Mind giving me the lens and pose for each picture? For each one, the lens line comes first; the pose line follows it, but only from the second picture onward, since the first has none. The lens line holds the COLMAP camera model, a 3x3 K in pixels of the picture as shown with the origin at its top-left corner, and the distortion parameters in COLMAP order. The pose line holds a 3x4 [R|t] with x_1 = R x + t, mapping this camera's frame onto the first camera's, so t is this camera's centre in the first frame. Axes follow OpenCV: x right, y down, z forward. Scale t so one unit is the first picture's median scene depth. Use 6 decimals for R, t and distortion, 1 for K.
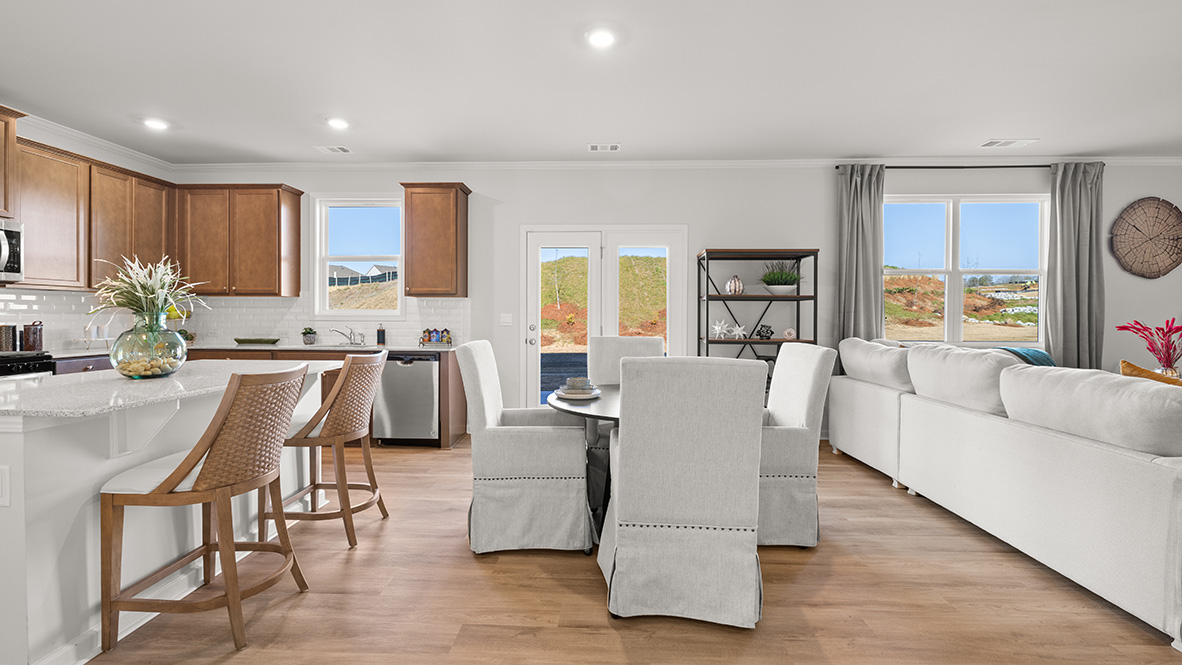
lens RADIAL K [[495.5, 0, 588.5], [0, 495.5, 319.5], [0, 0, 1]] dist [-0.002155, -0.000093]
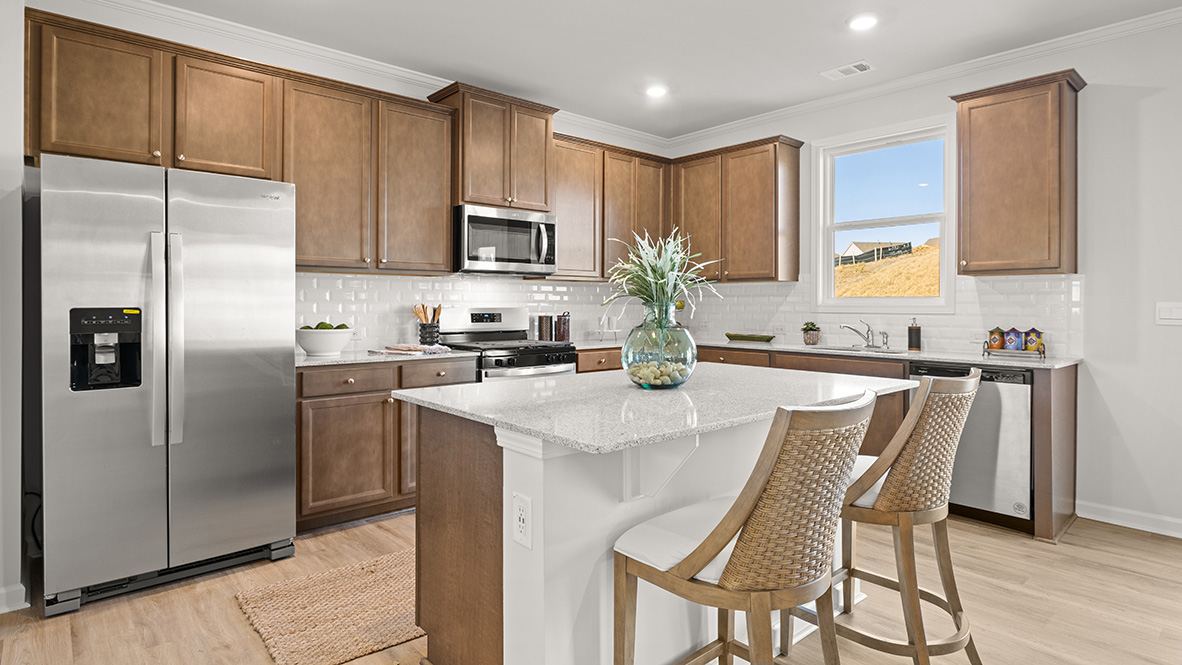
lens RADIAL K [[620.0, 0, 596.2], [0, 620.0, 304.2], [0, 0, 1]] dist [0.001431, 0.000203]
pose [[0.697302, -0.002970, -0.716771, -0.141017], [-0.004033, 0.999959, -0.008067, -0.002070], [0.716766, 0.008516, 0.697262, 0.137548]]
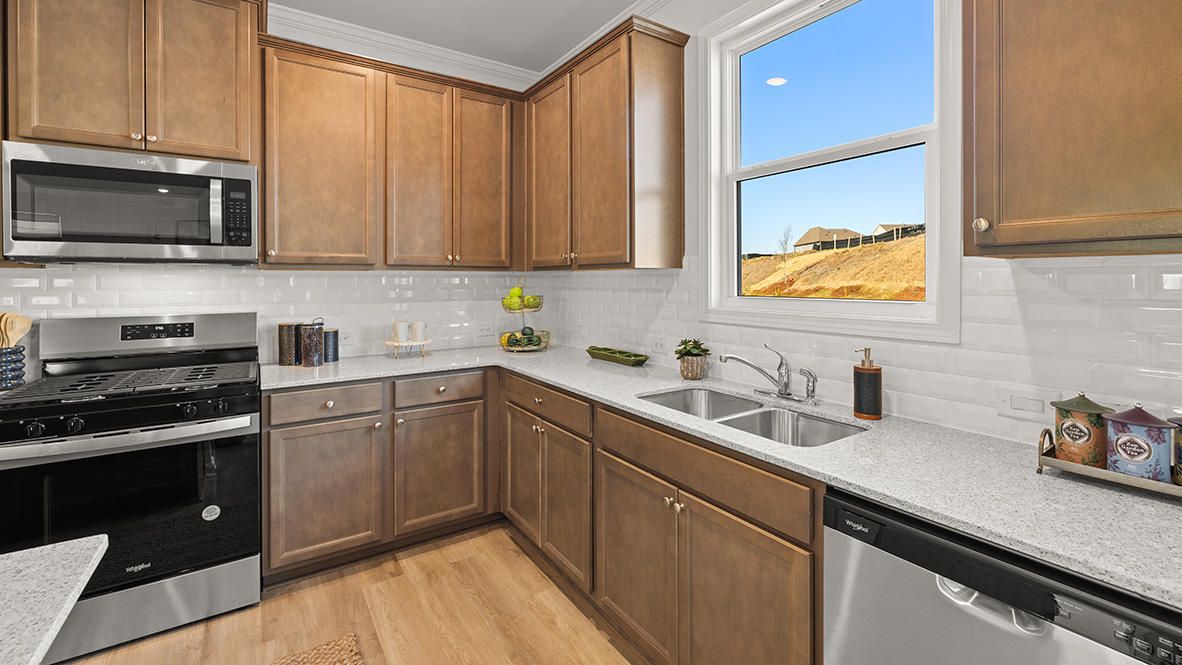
lens RADIAL K [[495.5, 0, 592.5], [0, 495.5, 279.3], [0, 0, 1]] dist [-0.002155, -0.000093]
pose [[0.593457, -0.006973, -0.804835, -0.315337], [0.000280, 0.999964, -0.008457, -0.037755], [0.804865, 0.004794, 0.593438, 0.787444]]
